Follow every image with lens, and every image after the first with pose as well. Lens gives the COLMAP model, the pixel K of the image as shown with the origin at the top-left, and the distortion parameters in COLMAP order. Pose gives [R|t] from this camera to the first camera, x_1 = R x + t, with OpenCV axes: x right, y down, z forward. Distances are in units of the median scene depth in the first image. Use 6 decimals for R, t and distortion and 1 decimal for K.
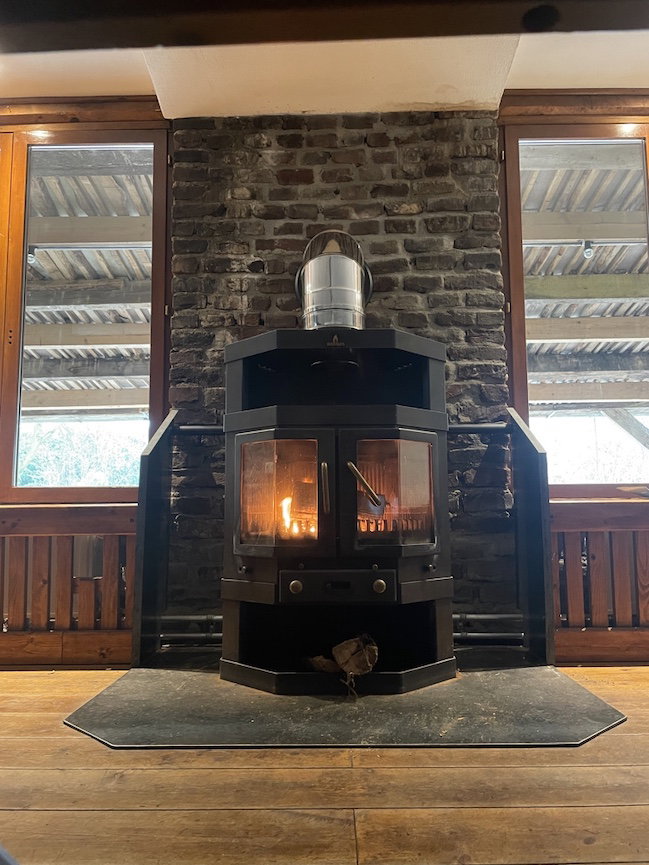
lens RADIAL K [[640.3, 0, 316.7], [0, 640.3, 429.2], [0, 0, 1]] dist [0.033360, -0.027429]
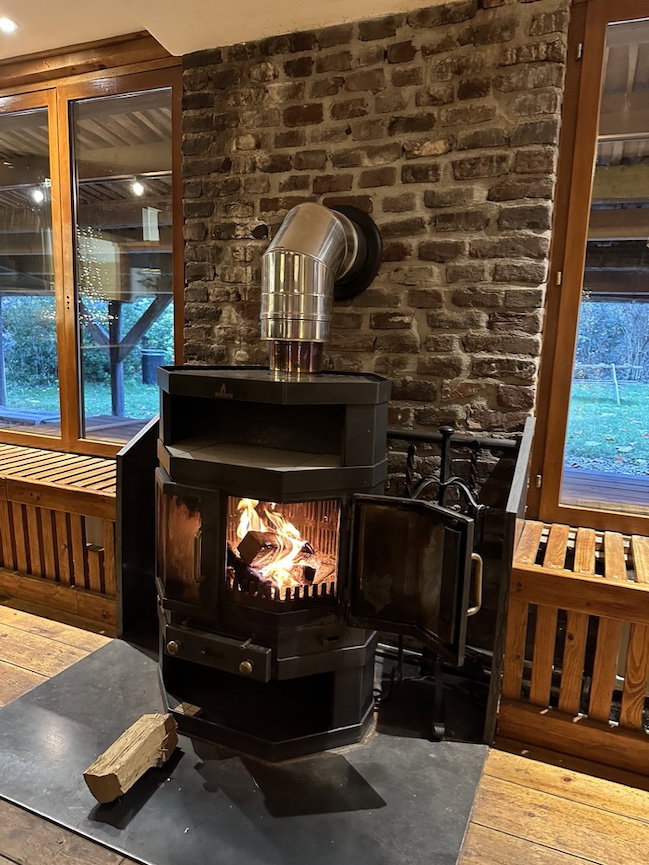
lens RADIAL K [[602.9, 0, 316.1], [0, 602.9, 432.3], [0, 0, 1]] dist [0.009179, -0.031844]
pose [[0.928332, 0.087206, -0.361378, 0.306674], [0.010584, 0.965502, 0.260179, -0.202292], [0.371601, -0.245358, 0.895384, 0.208429]]
